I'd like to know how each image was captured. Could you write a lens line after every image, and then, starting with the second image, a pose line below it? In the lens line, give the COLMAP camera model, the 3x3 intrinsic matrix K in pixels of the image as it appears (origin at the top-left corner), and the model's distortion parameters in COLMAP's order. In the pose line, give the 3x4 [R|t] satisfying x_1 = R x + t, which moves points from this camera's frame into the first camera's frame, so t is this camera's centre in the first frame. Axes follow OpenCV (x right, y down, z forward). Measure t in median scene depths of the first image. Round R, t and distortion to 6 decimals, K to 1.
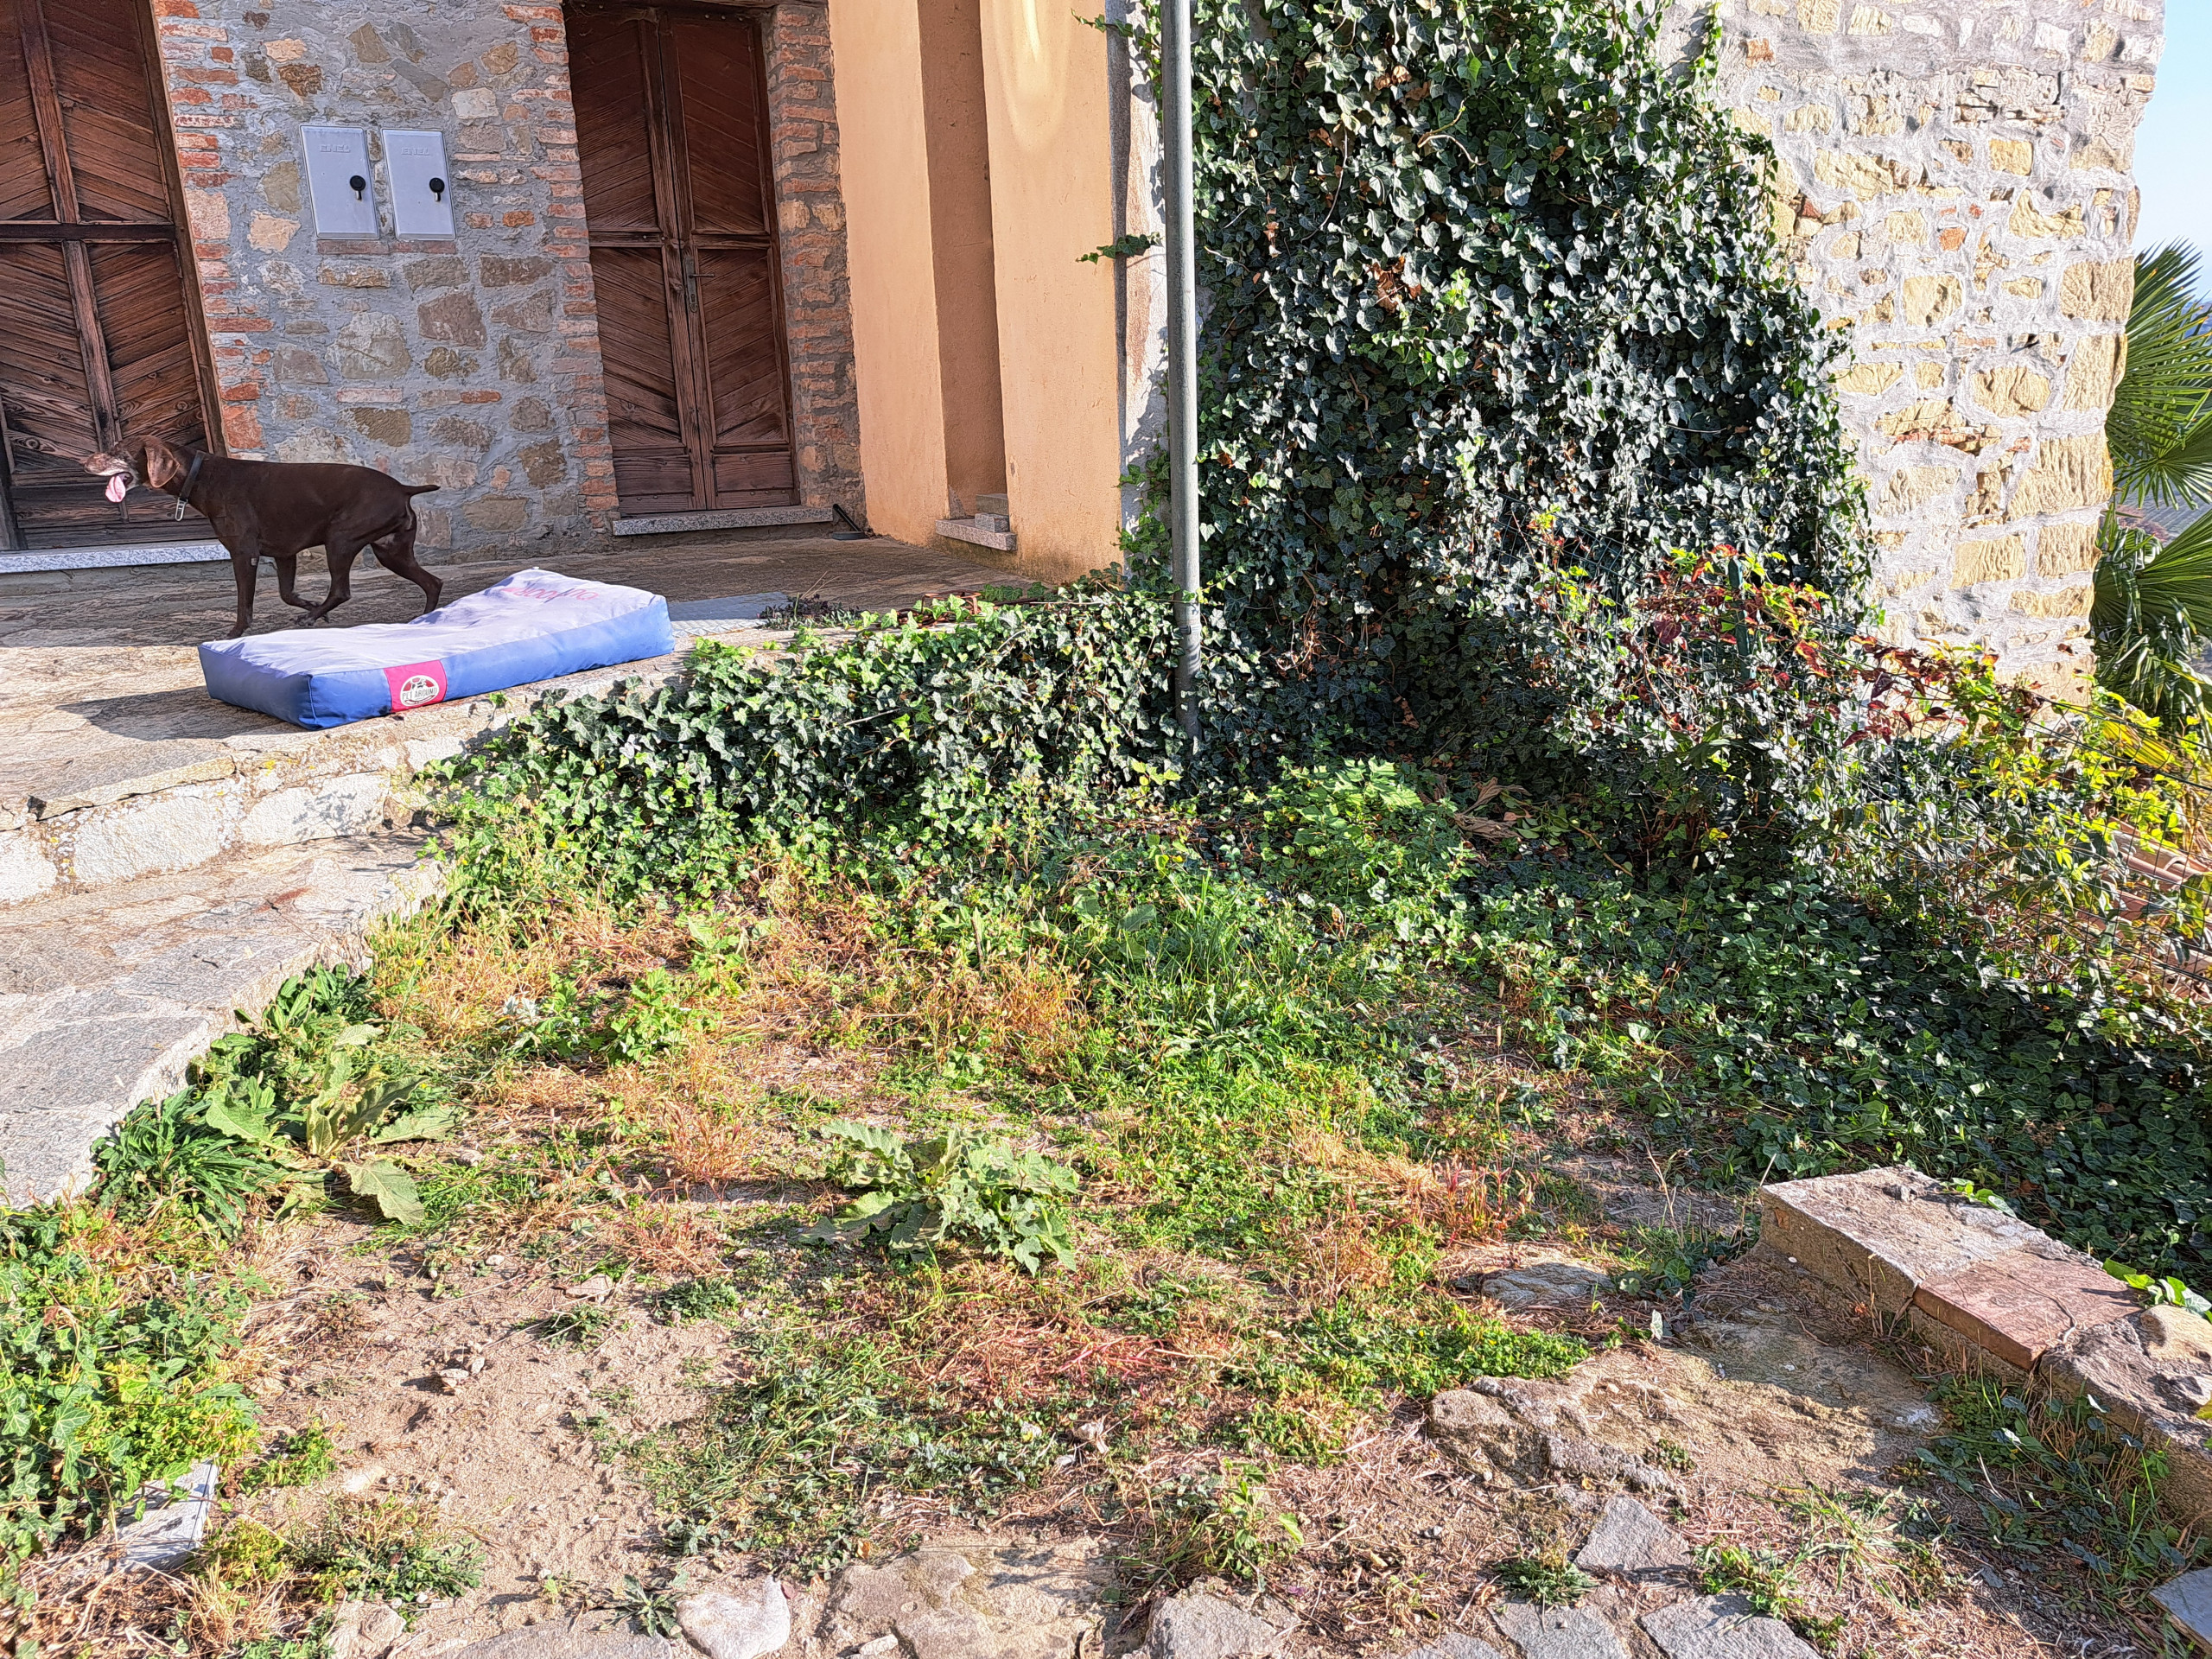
lens RADIAL K [[1505.6, 0, 1101.5], [0, 1505.6, 806.1], [0, 0, 1]] dist [0.006879, -0.015898]
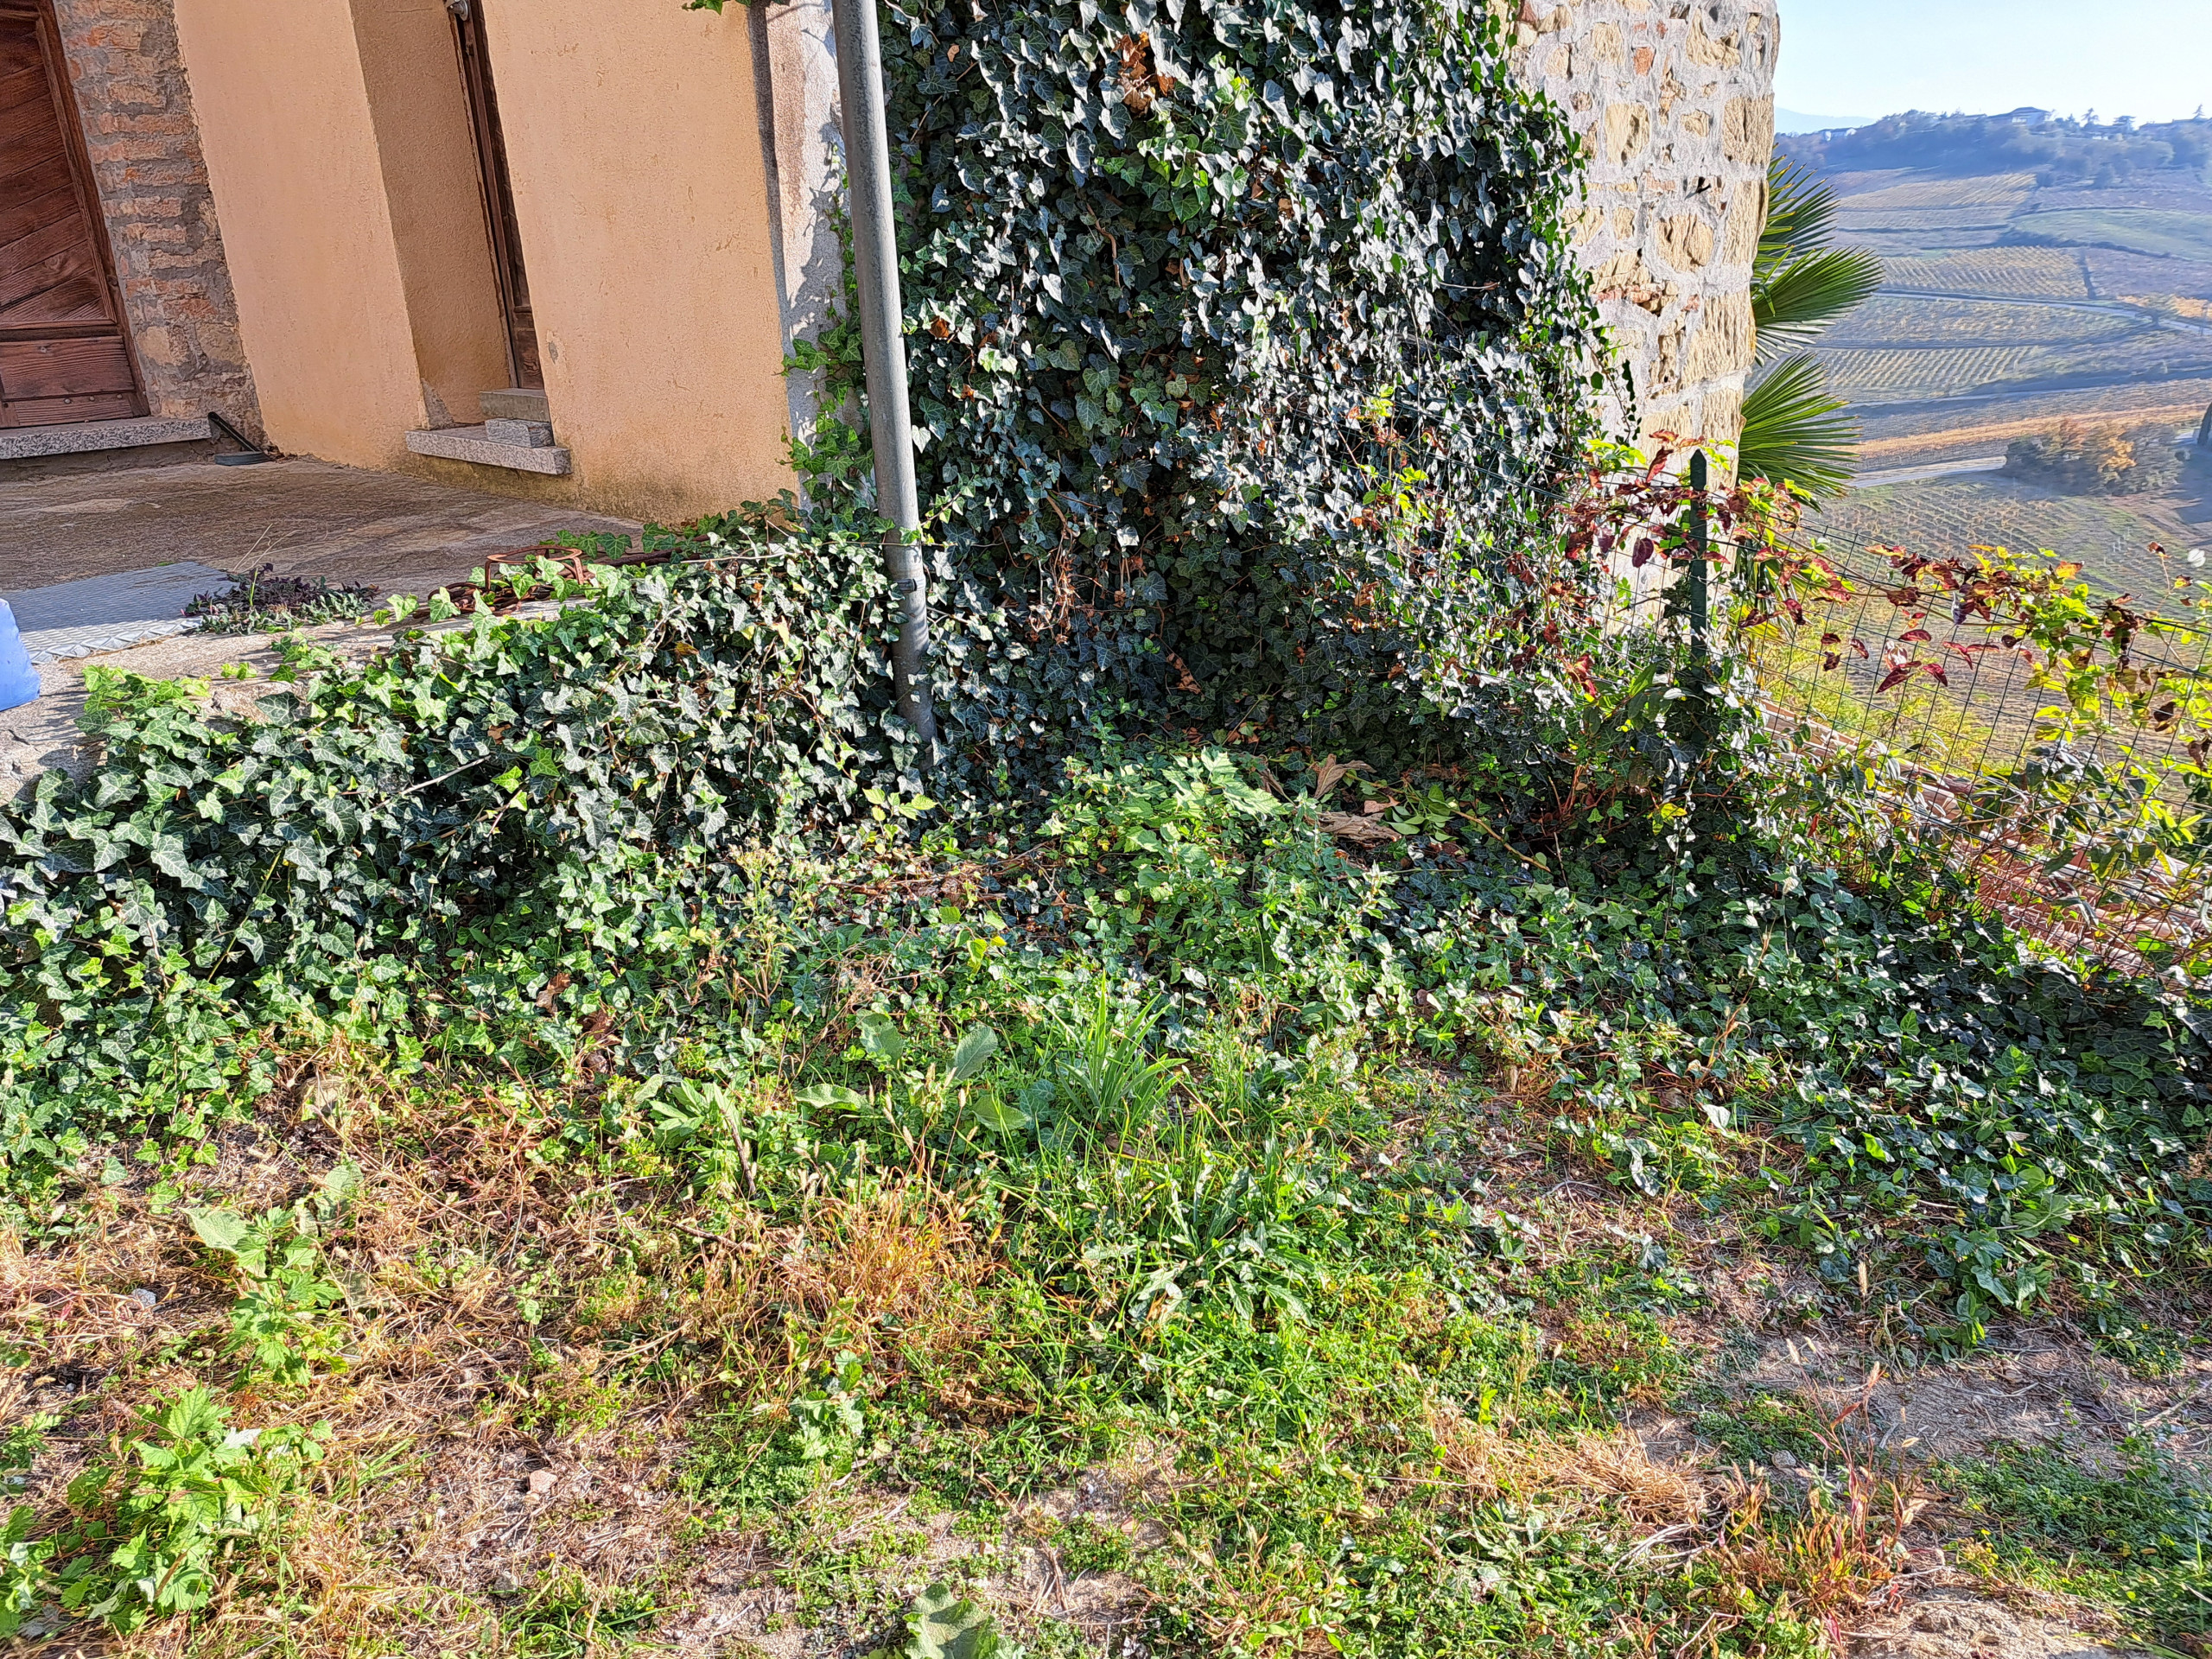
lens RADIAL K [[1555.4, 0, 1106.0], [0, 1555.4, 829.5], [0, 0, 1]] dist [0.010335, -0.006751]
pose [[0.927634, -0.127973, 0.350882, -0.124338], [0.100646, 0.990365, 0.095122, -0.067340], [-0.359674, -0.052924, 0.931576, 0.312655]]
